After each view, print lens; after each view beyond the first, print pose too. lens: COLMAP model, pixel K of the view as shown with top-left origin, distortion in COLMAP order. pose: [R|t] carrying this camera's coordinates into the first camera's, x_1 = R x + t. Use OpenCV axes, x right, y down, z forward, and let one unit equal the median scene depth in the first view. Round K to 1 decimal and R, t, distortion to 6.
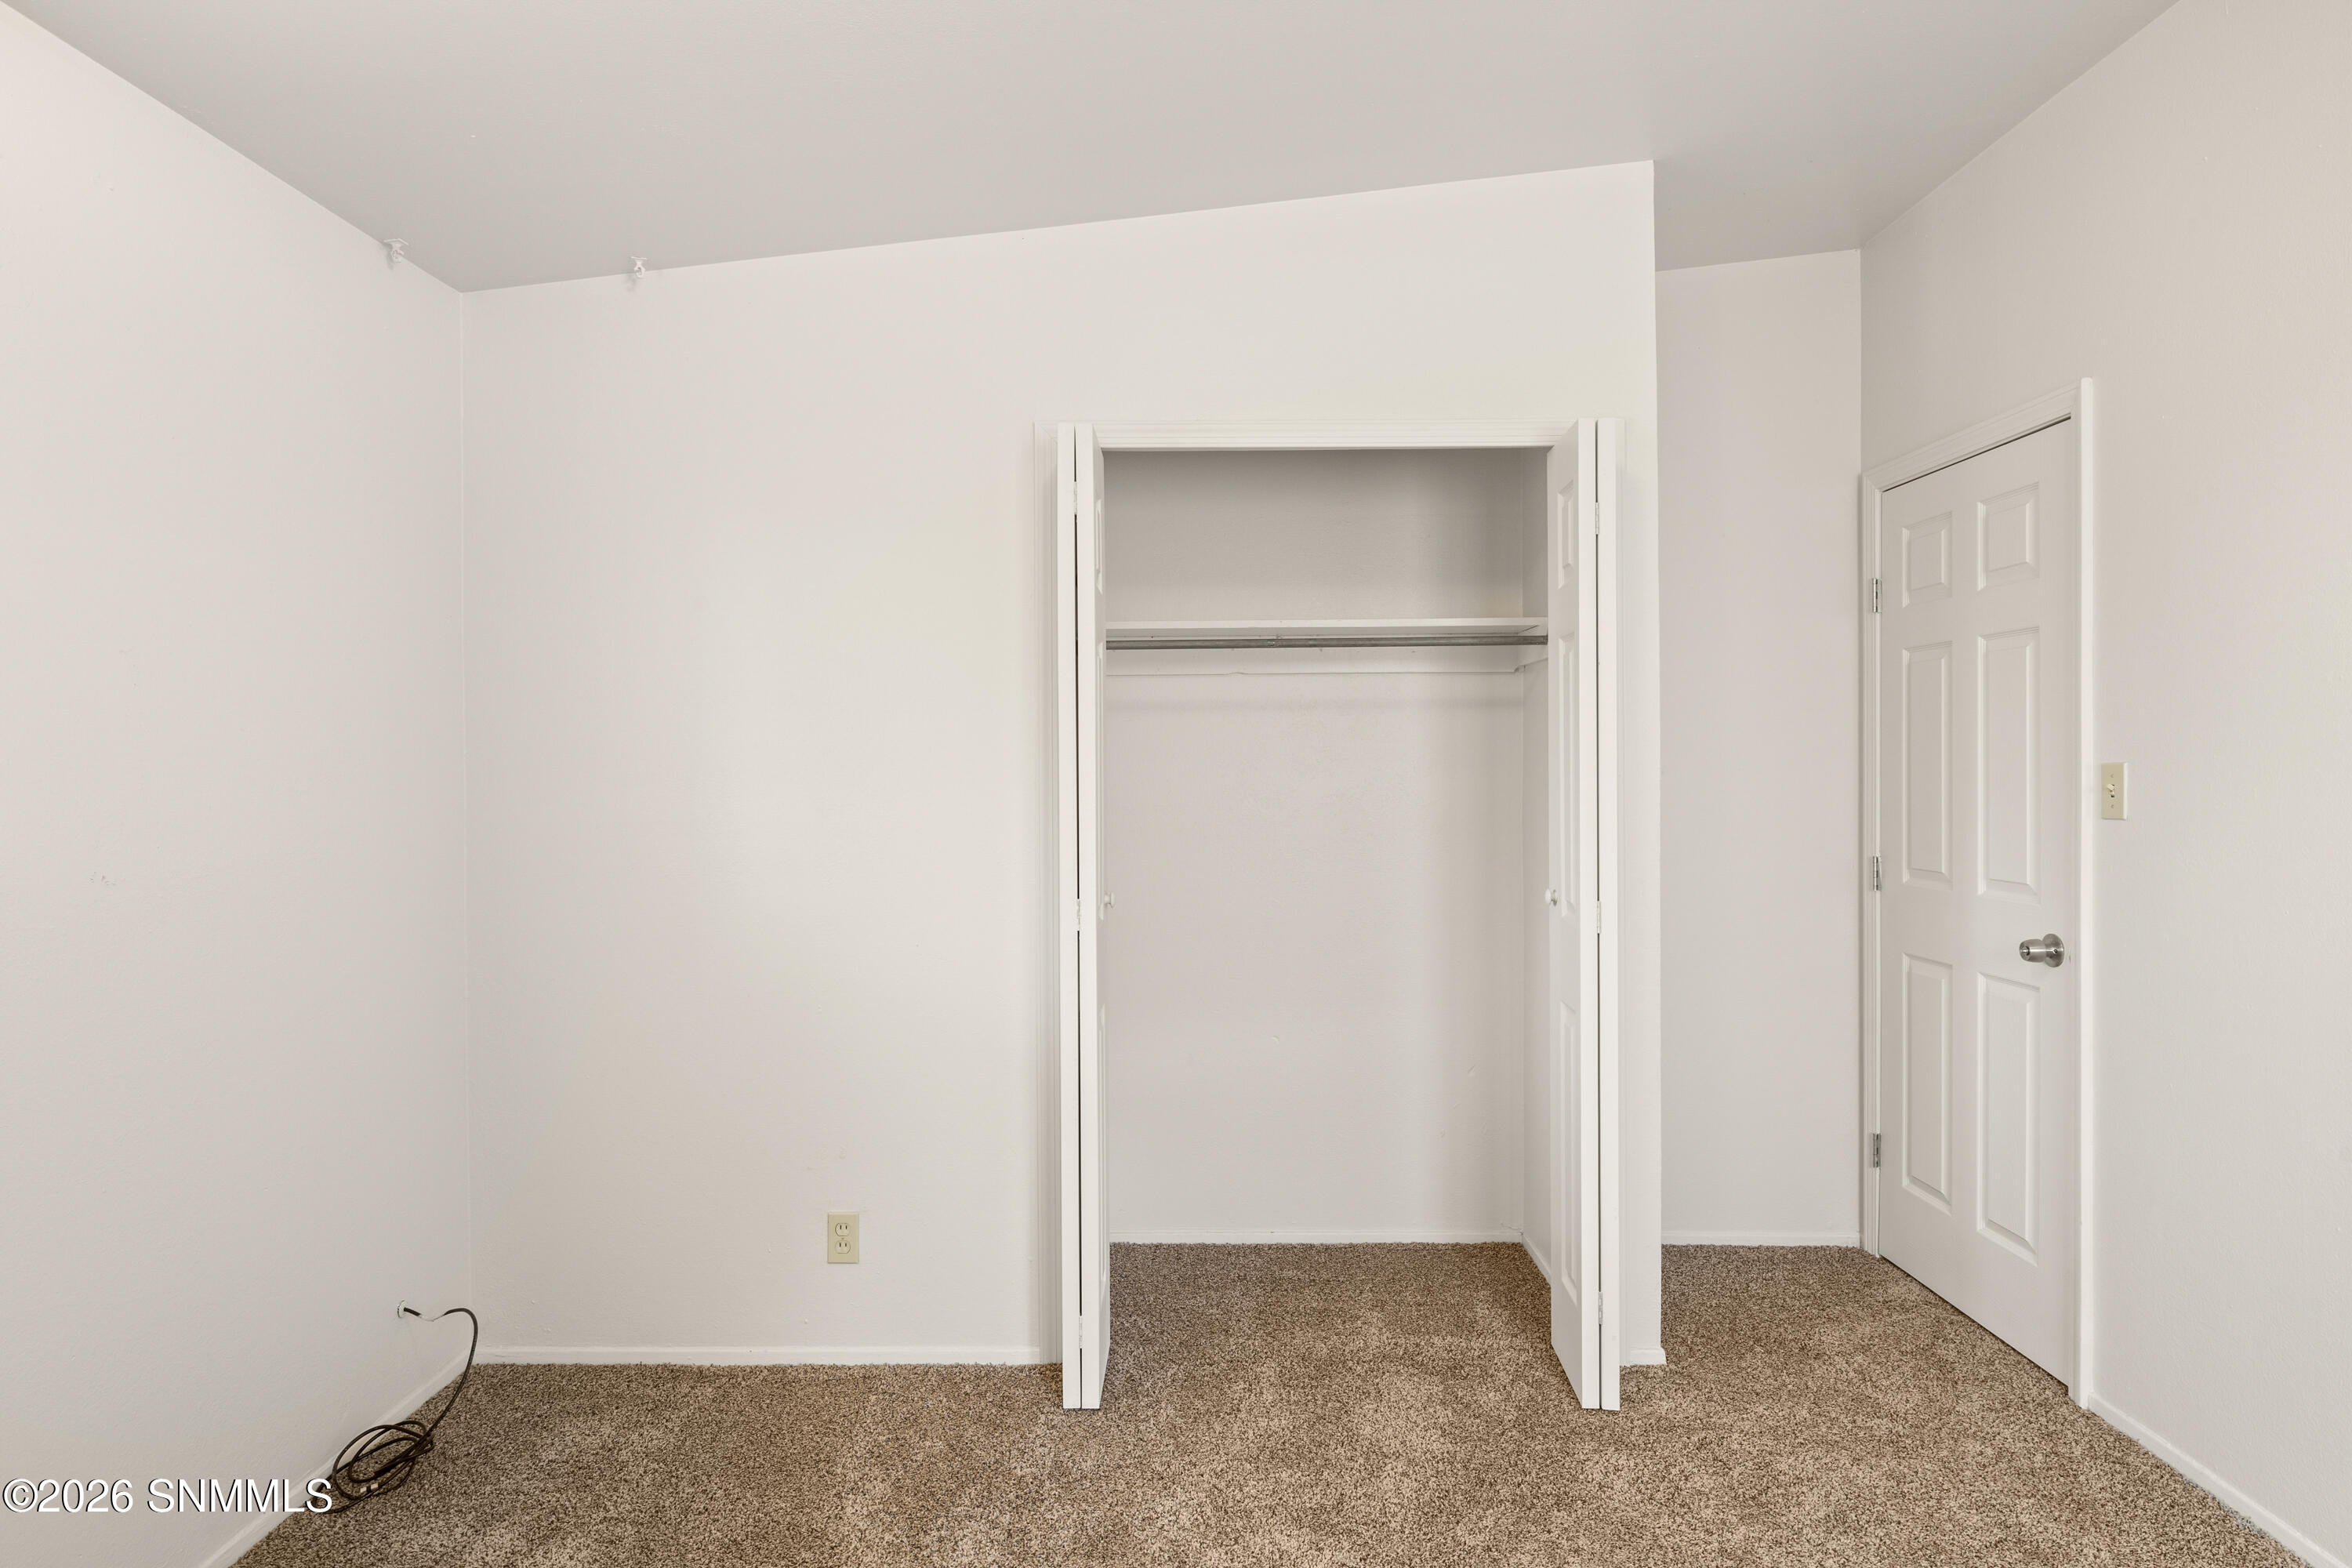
lens RADIAL K [[1298.9, 0, 1175.5], [0, 1298.9, 786.9], [0, 0, 1]] dist [-0.004198, 0.000317]
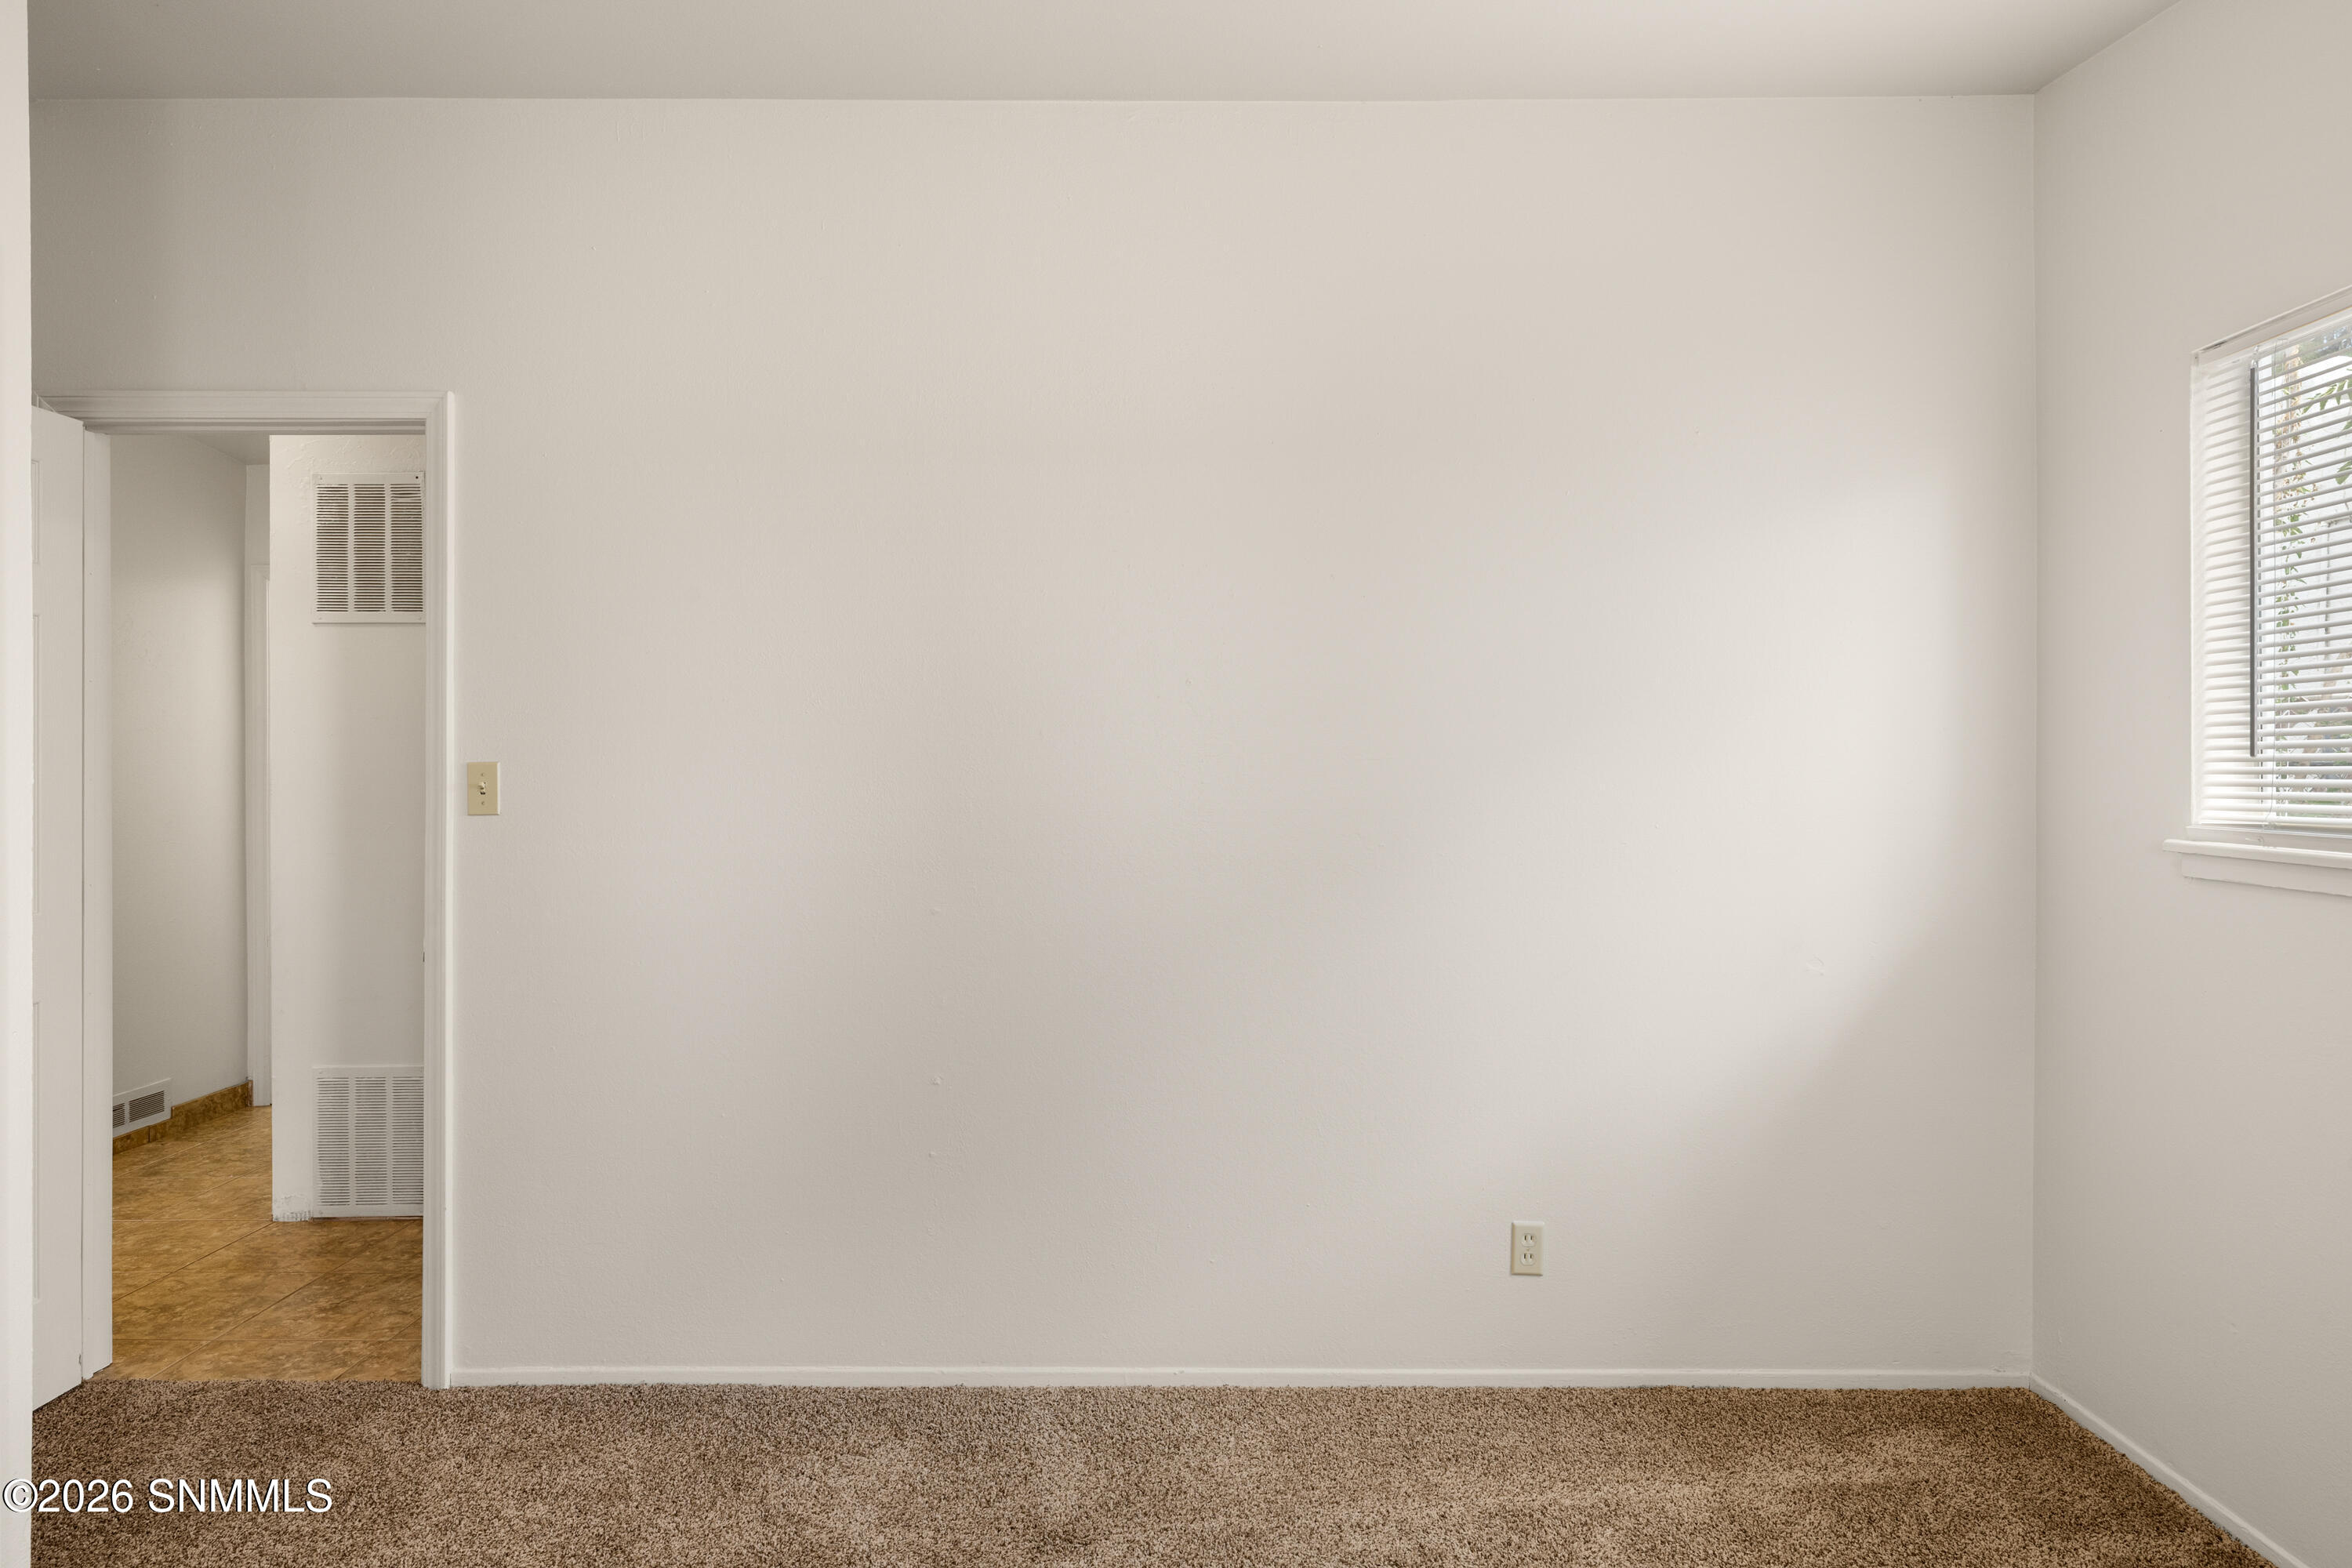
lens RADIAL K [[1298.9, 0, 1176.5], [0, 1298.9, 772.2], [0, 0, 1]] dist [-0.004198, 0.000317]
pose [[-0.015469, 0.005048, 0.999868, -0.349629], [0.014072, 0.999889, -0.004830, 0.003346], [-0.999781, 0.013996, -0.015538, 0.442317]]
